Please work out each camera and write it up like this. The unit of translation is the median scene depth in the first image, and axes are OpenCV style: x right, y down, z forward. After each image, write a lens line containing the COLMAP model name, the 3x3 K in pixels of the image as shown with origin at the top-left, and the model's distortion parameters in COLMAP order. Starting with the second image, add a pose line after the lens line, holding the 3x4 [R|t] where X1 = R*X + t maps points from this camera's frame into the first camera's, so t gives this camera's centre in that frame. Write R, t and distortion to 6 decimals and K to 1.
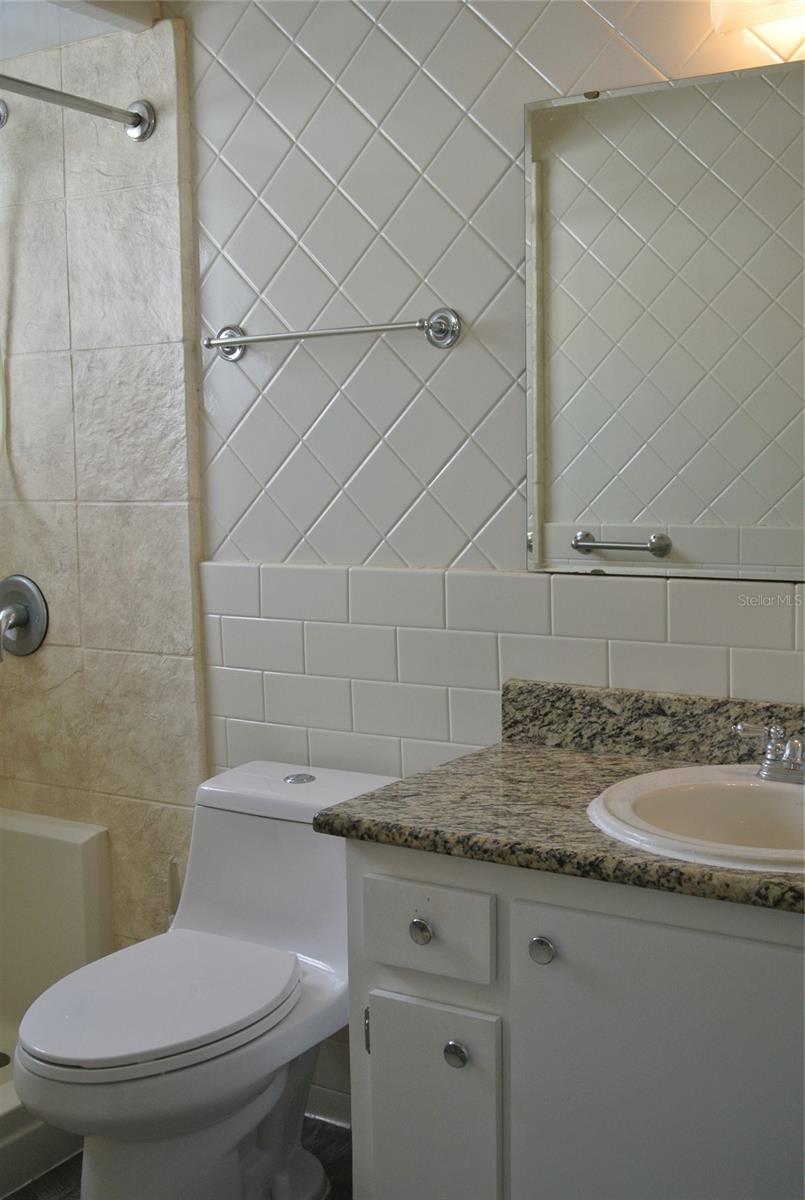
lens RADIAL K [[1397.3, 0, 403.0], [0, 1397.3, 602.8], [0, 0, 1]] dist [-0.053286, 0.000000]
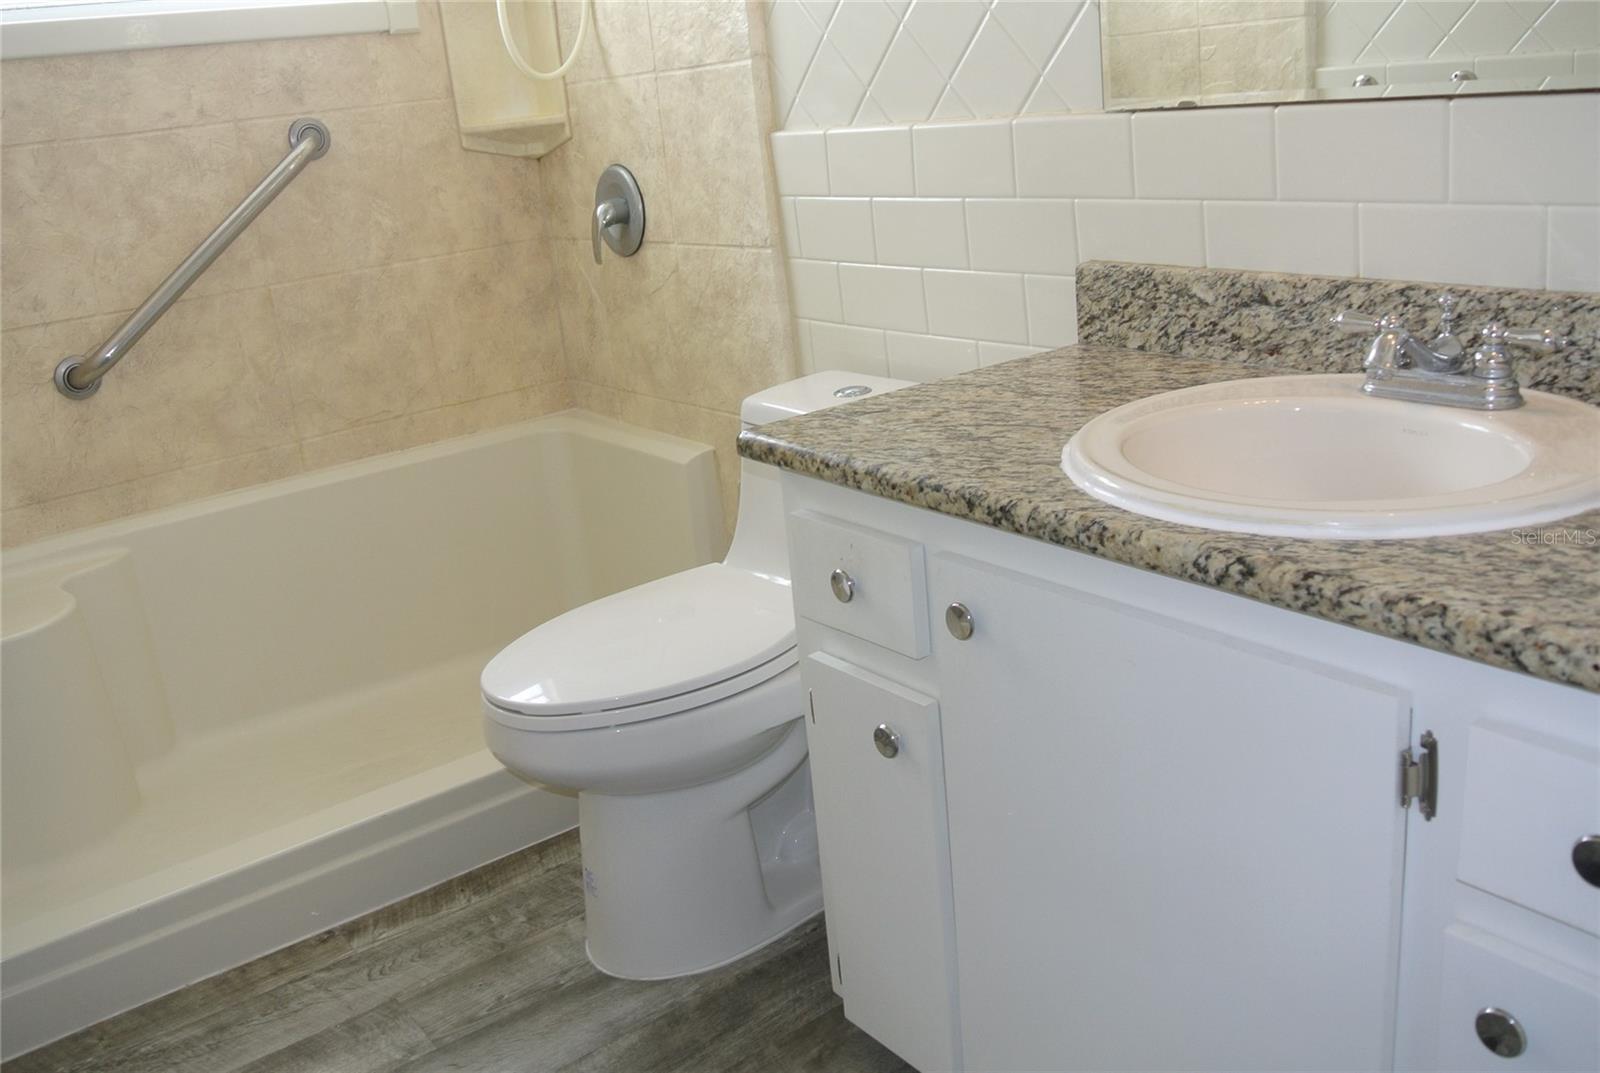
lens RADIAL K [[1423.1, 0, 801.1], [0, 1423.1, 529.2], [0, 0, 1]] dist [-0.065469, 0.001725]
pose [[0.923666, 0.040052, -0.381101, 0.234345], [0.043243, 0.977276, 0.207514, 0.031495], [0.380752, -0.208153, 0.900944, 0.226049]]
